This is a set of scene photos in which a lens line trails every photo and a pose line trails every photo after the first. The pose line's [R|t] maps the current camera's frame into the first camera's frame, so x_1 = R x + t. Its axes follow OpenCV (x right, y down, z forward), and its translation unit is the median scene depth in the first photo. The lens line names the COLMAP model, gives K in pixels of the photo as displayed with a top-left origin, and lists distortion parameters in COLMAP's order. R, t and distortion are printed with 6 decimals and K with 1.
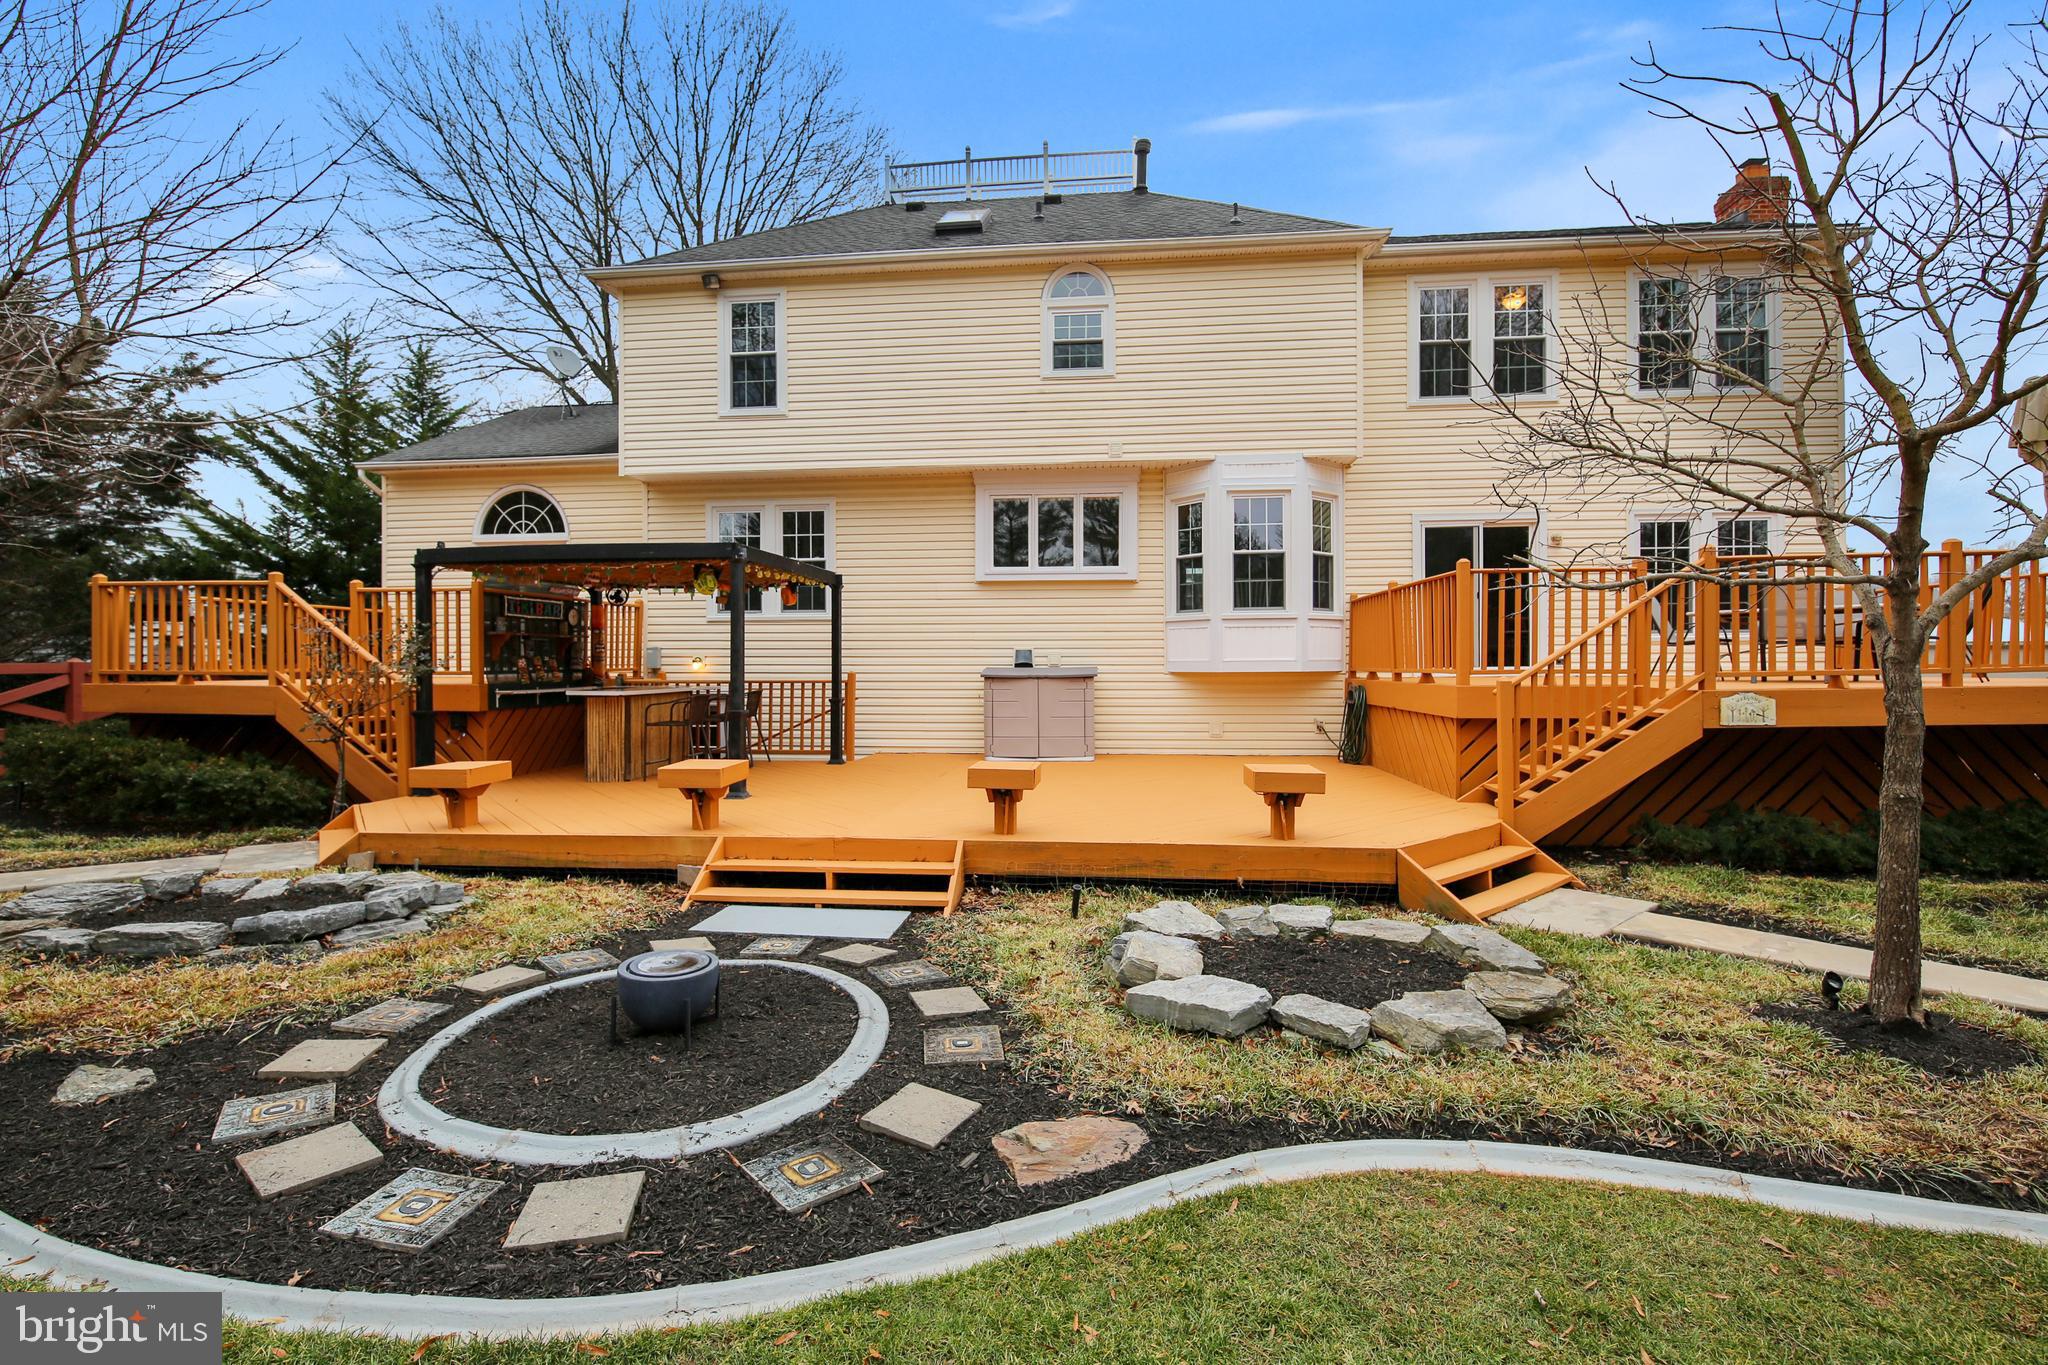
lens RADIAL K [[896.3, 0, 1018.4], [0, 896.3, 670.5], [0, 0, 1]] dist [-0.002447, -0.006775]
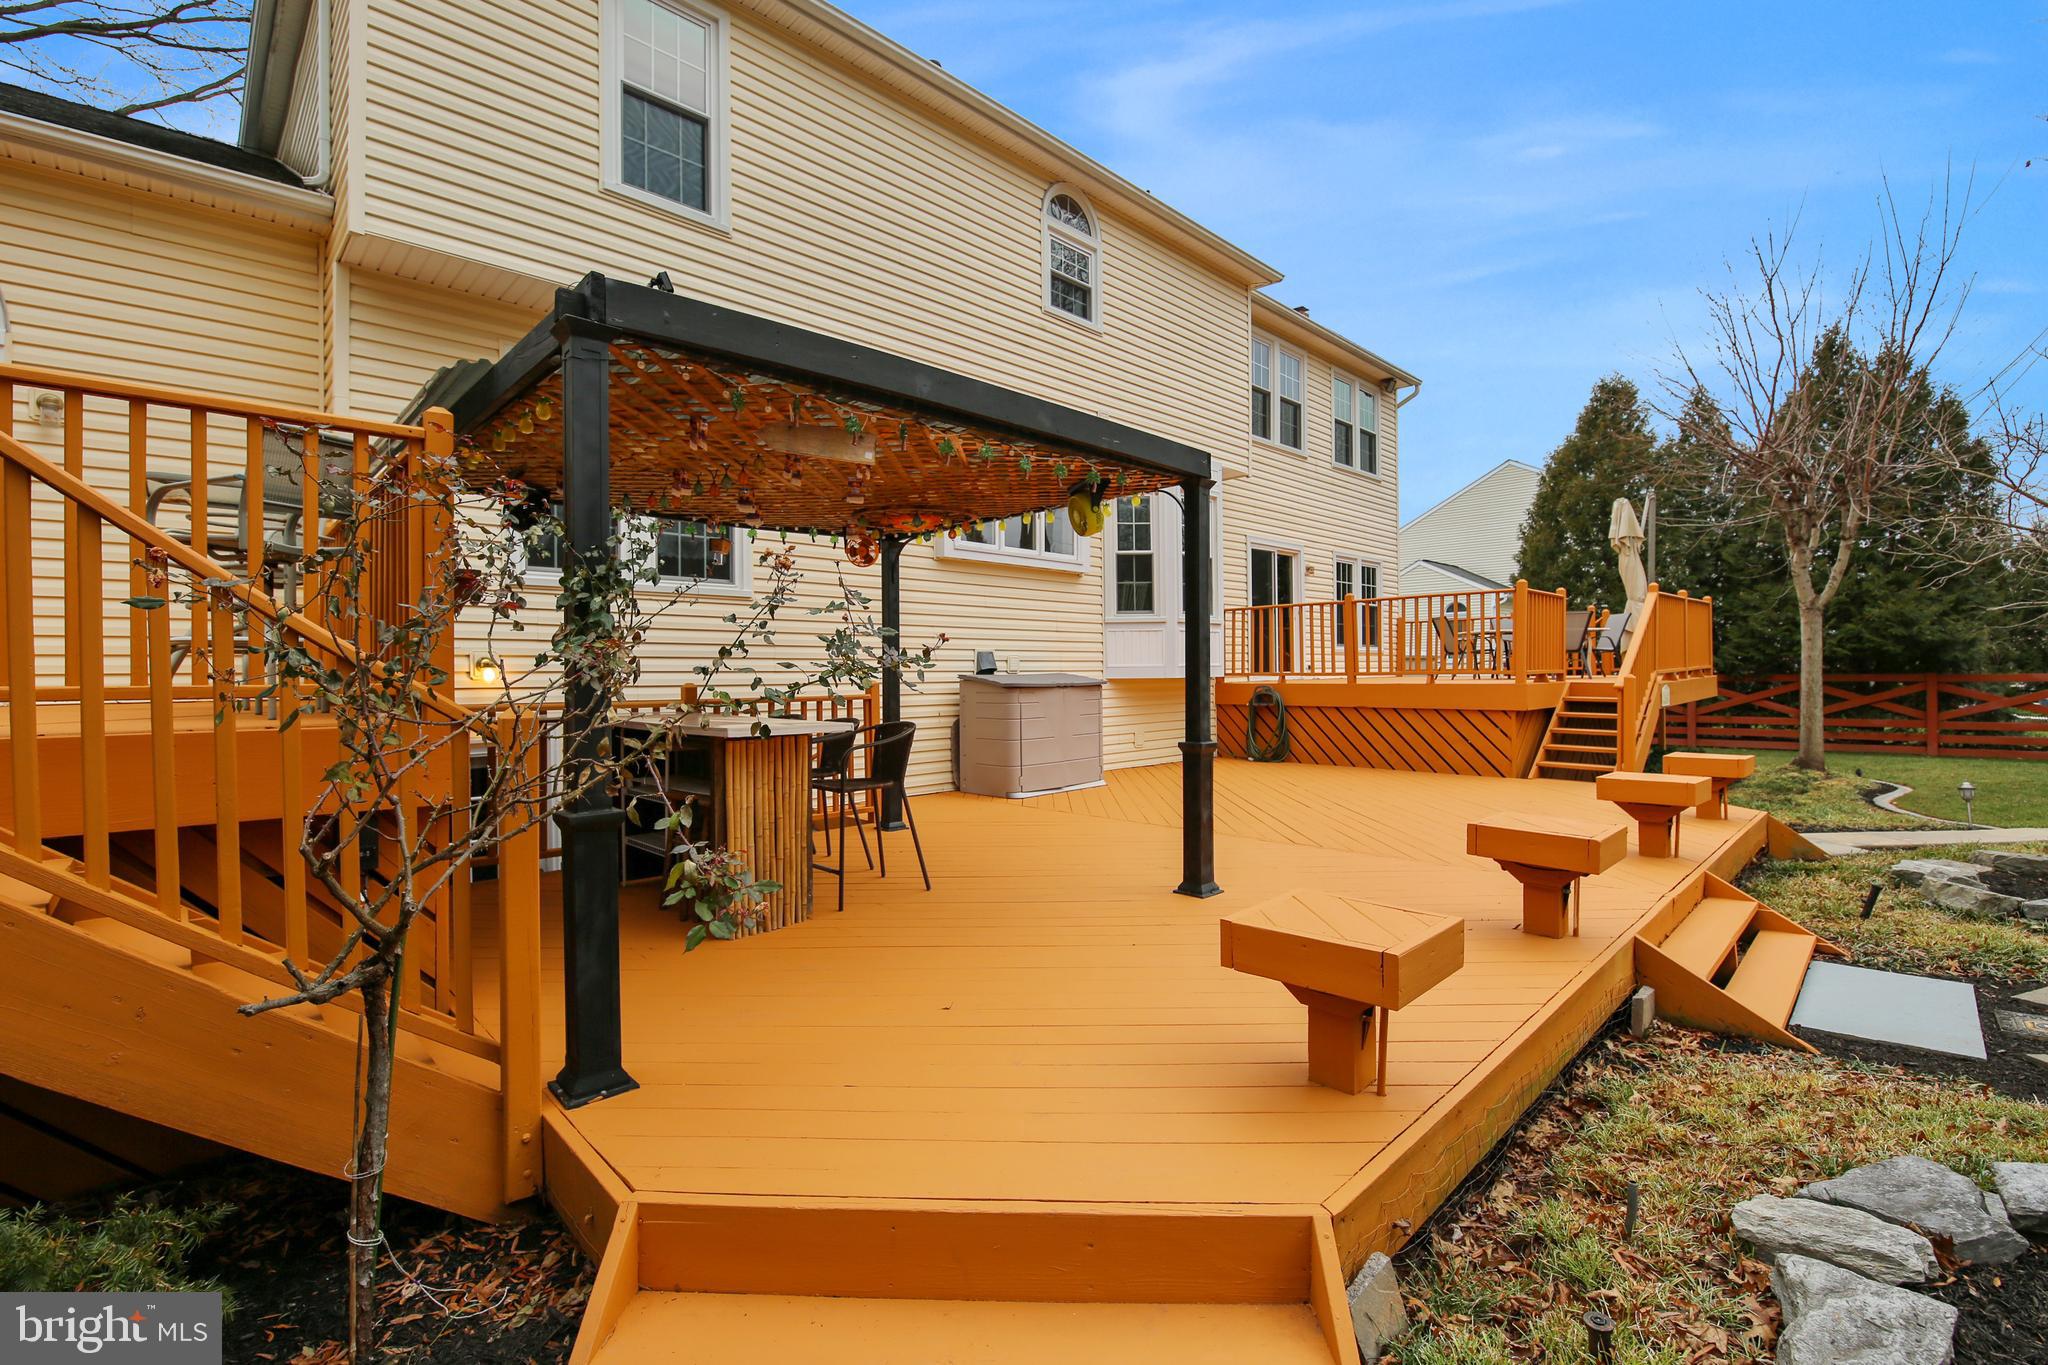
lens RADIAL K [[886.1, 0, 1023.0], [0, 886.1, 669.5], [0, 0, 1]] dist [0.000705, -0.009442]
pose [[0.643670, 0.000366, 0.765303, -0.587043], [0.013858, 0.999830, -0.012135, 0.002053], [-0.765178, 0.018417, 0.643555, 0.510823]]
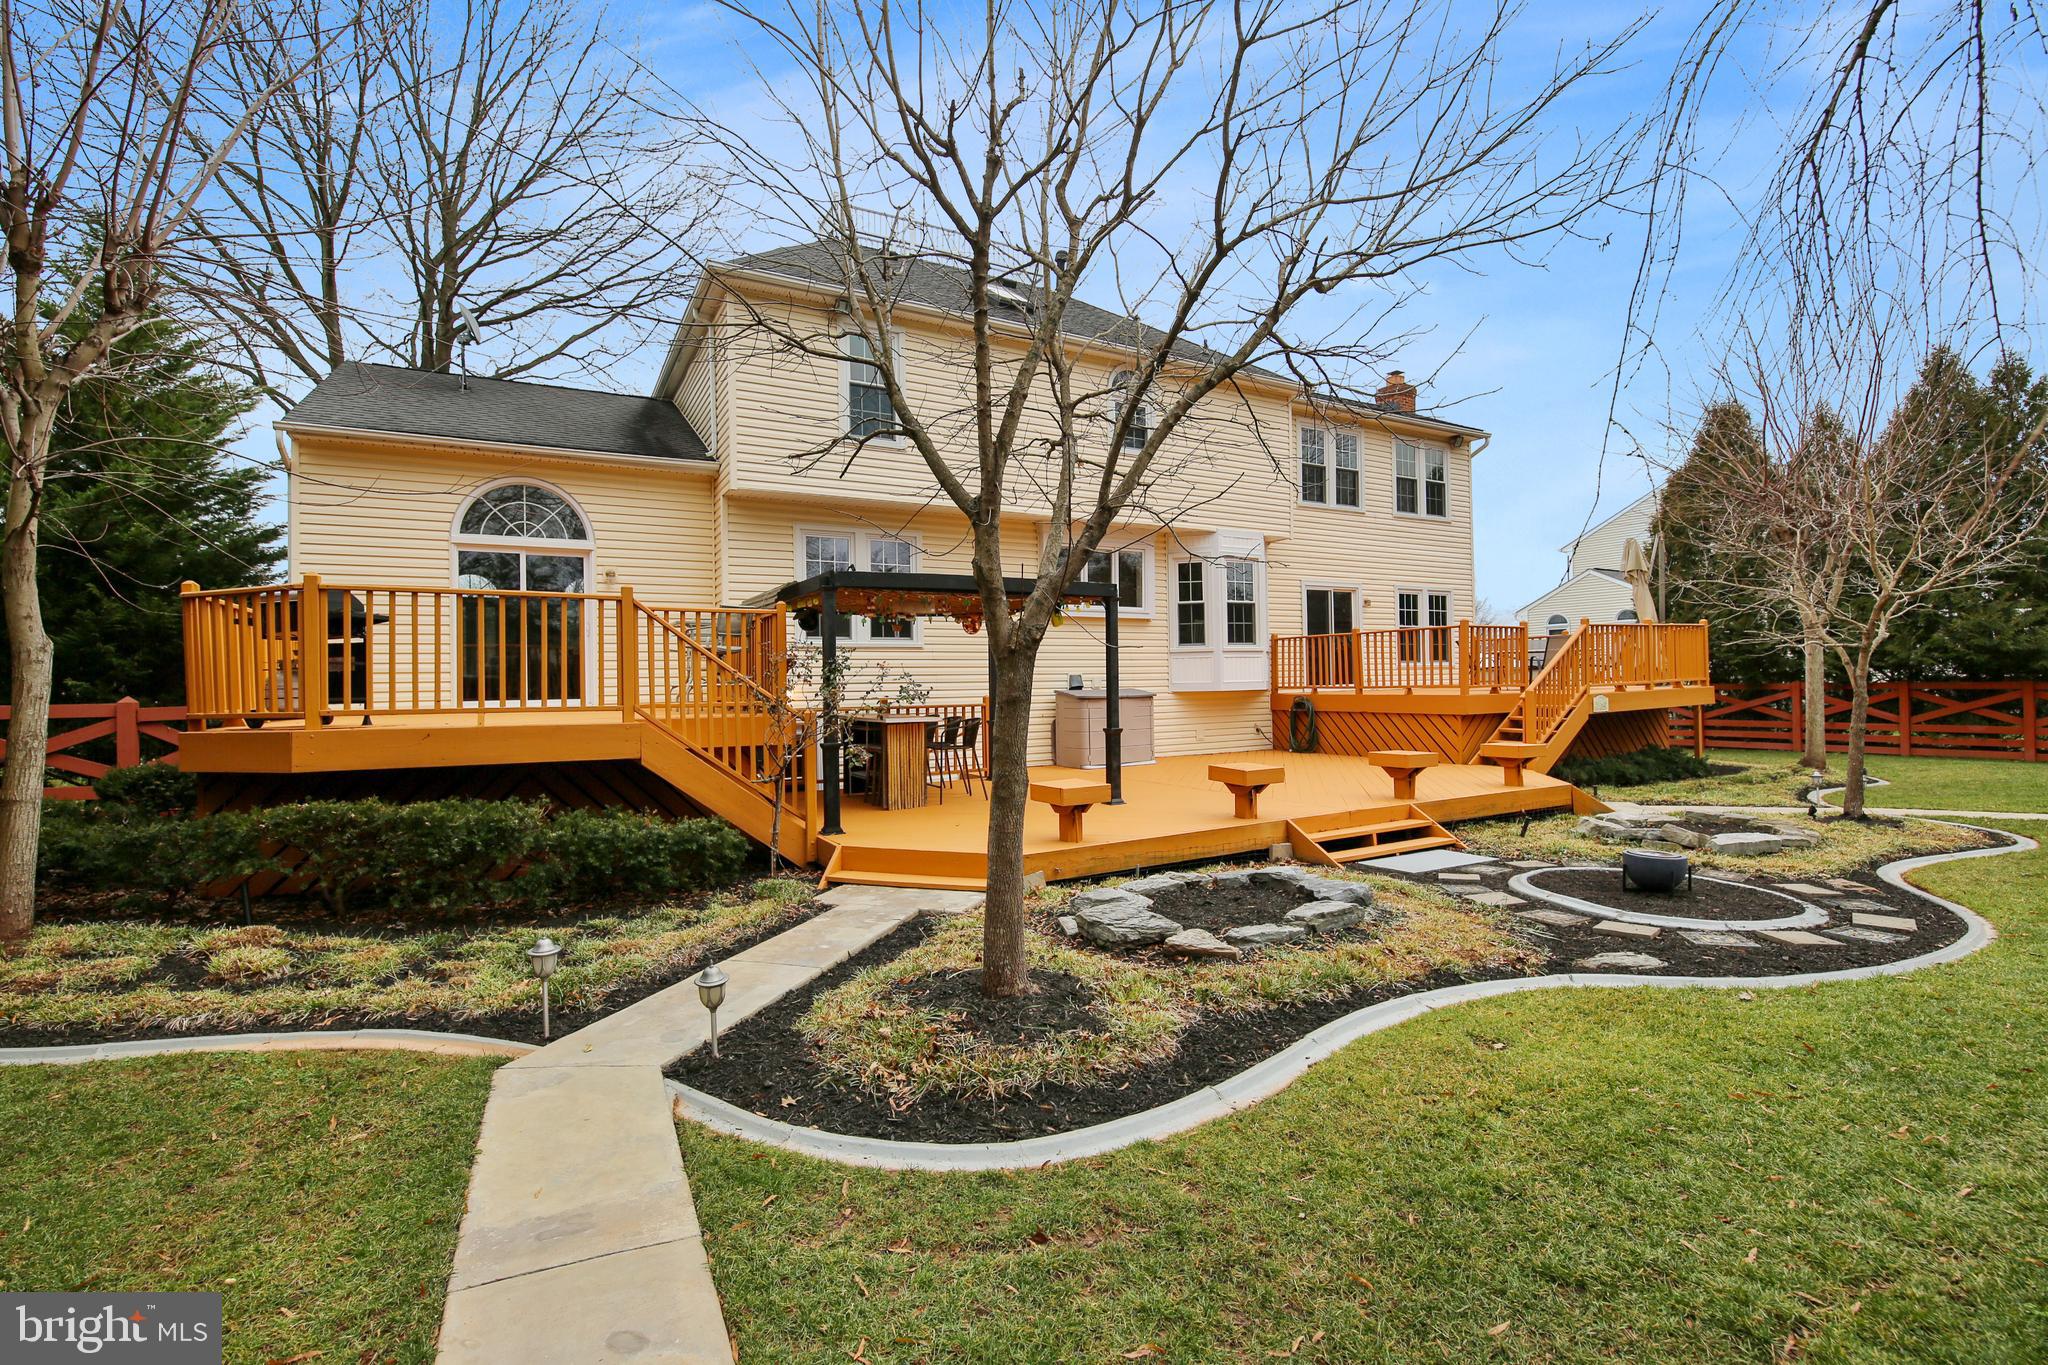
lens RADIAL K [[892.8, 0, 1029.5], [0, 892.8, 669.8], [0, 0, 1]] dist [-0.009165, -0.000068]
pose [[0.815311, -0.001753, 0.579021, -0.762447], [0.017741, 0.999602, -0.021956, -0.005413], [-0.578752, 0.028173, 0.815017, 0.081676]]
